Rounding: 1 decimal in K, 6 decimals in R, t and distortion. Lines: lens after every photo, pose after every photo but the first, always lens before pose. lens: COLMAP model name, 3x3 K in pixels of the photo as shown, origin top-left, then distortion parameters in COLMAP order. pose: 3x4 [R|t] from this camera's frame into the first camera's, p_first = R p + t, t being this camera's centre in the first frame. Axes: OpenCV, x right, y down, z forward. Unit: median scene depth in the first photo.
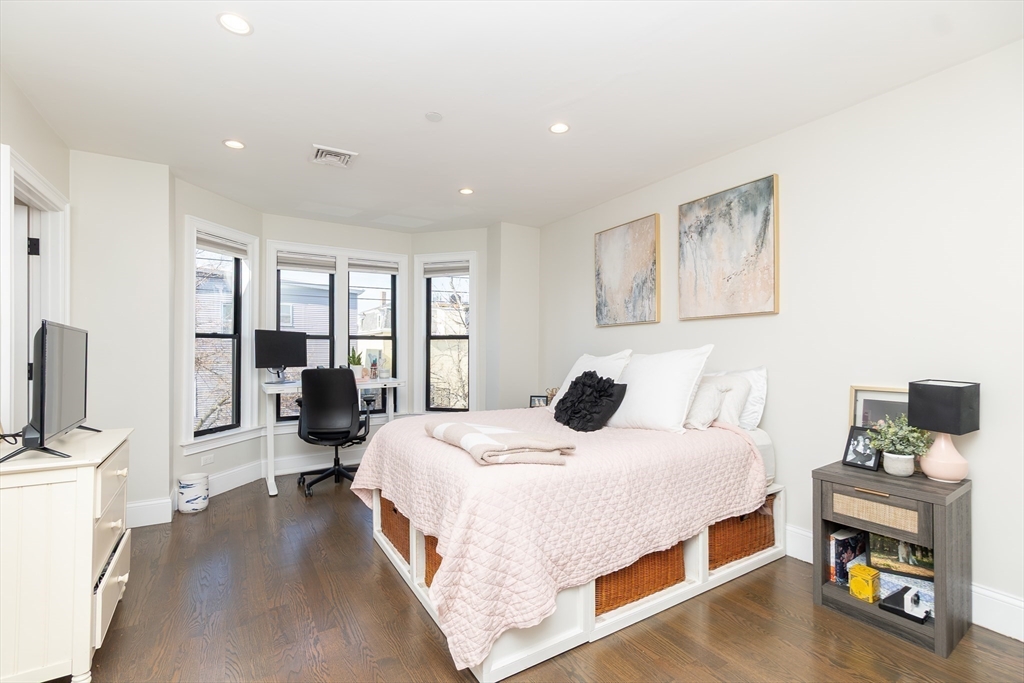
lens RADIAL K [[448.0, 0, 508.4], [0, 448.0, 349.5], [0, 0, 1]] dist [-0.004500, 0.001314]
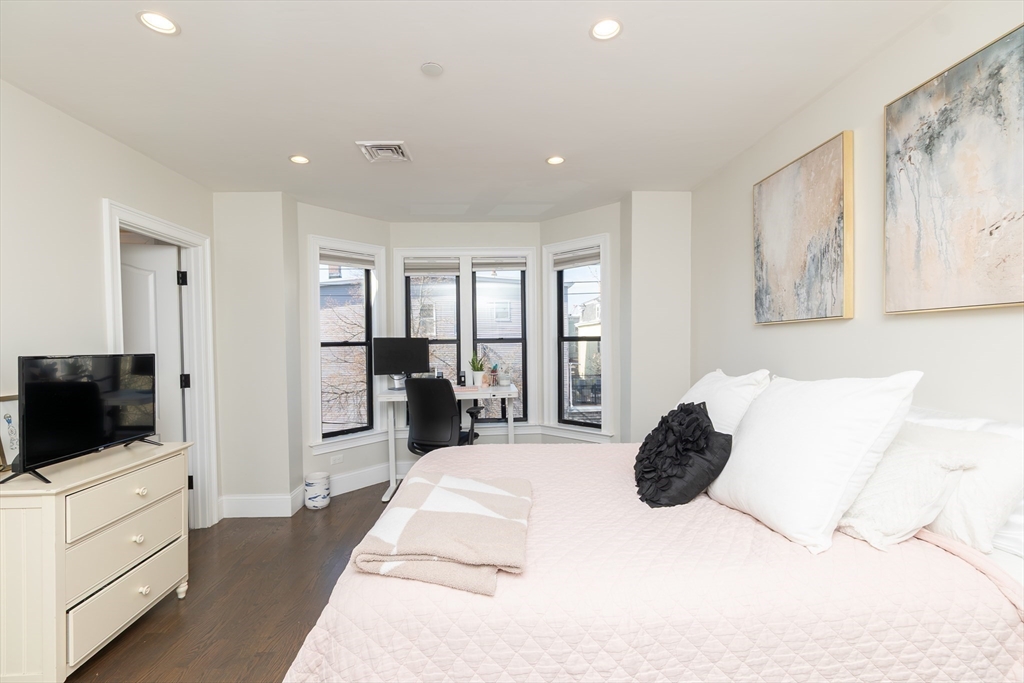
lens RADIAL K [[448.0, 0, 508.4], [0, 448.0, 349.5], [0, 0, 1]] dist [-0.004500, 0.001314]
pose [[0.876173, -0.001610, -0.481994, 0.222436], [0.013415, 0.999688, 0.021047, -0.038209], [0.481810, -0.024907, 0.875922, 0.269928]]
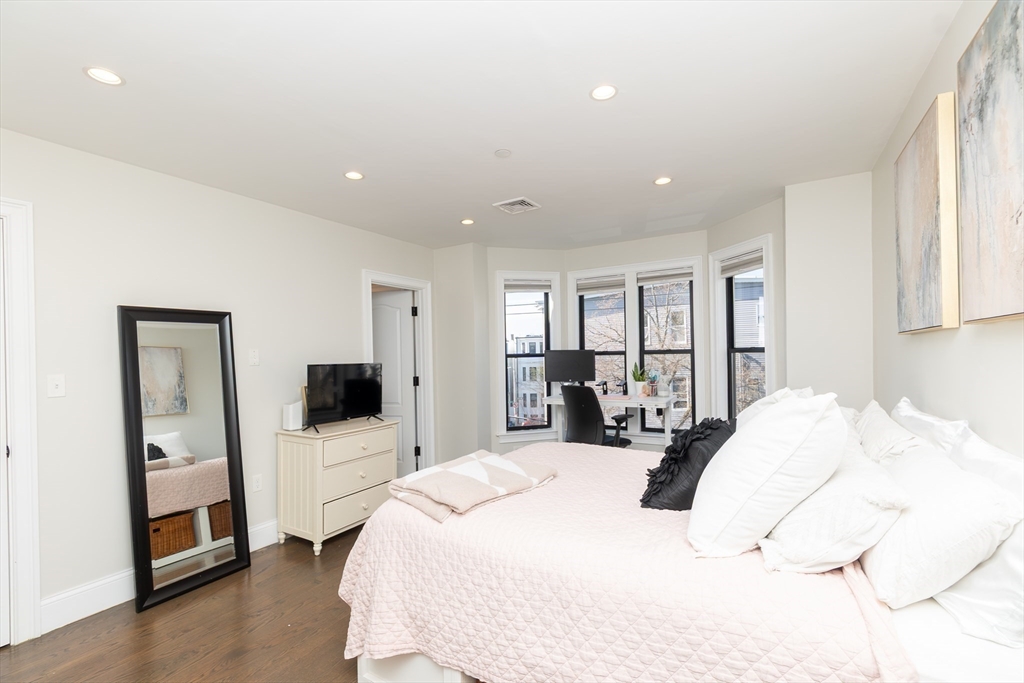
lens RADIAL K [[448.2, 0, 505.4], [0, 448.2, 352.3], [0, 0, 1]] dist [0.000114, 0.000469]
pose [[0.458626, -0.009636, -0.888577, 0.524941], [0.019478, 0.999810, -0.000789, -0.044041], [0.888416, -0.016946, 0.458726, 0.372950]]
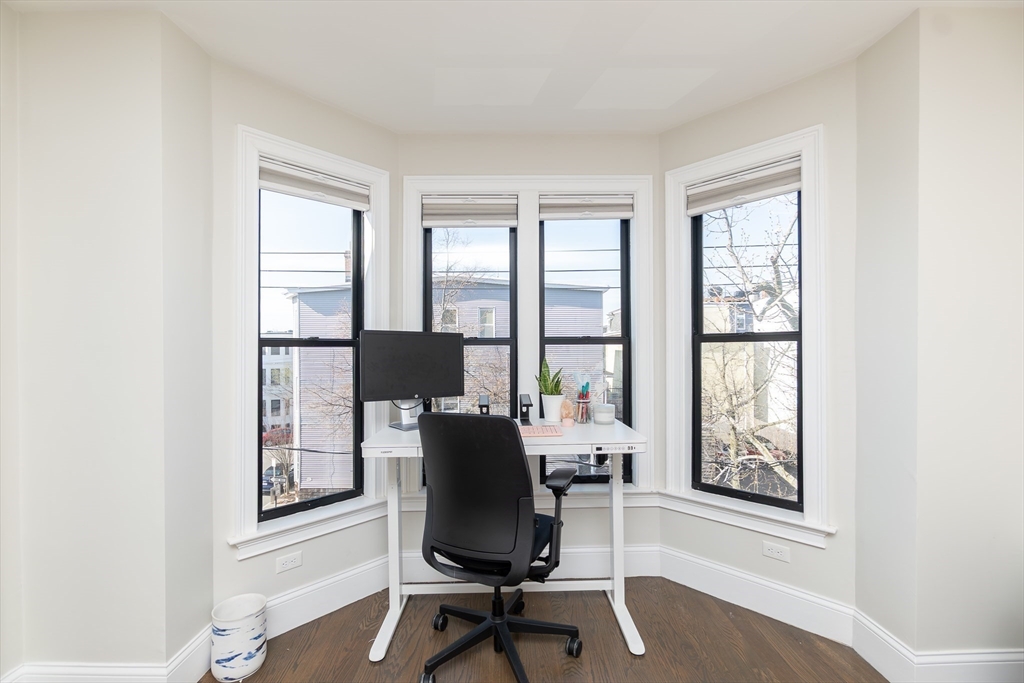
lens RADIAL K [[448.0, 0, 508.4], [0, 448.0, 349.5], [0, 0, 1]] dist [-0.004500, 0.001314]
pose [[0.853552, -0.005522, -0.520979, -0.144917], [0.005155, 0.999984, -0.002153, -0.021041], [0.520983, -0.000848, 0.853567, 0.691298]]
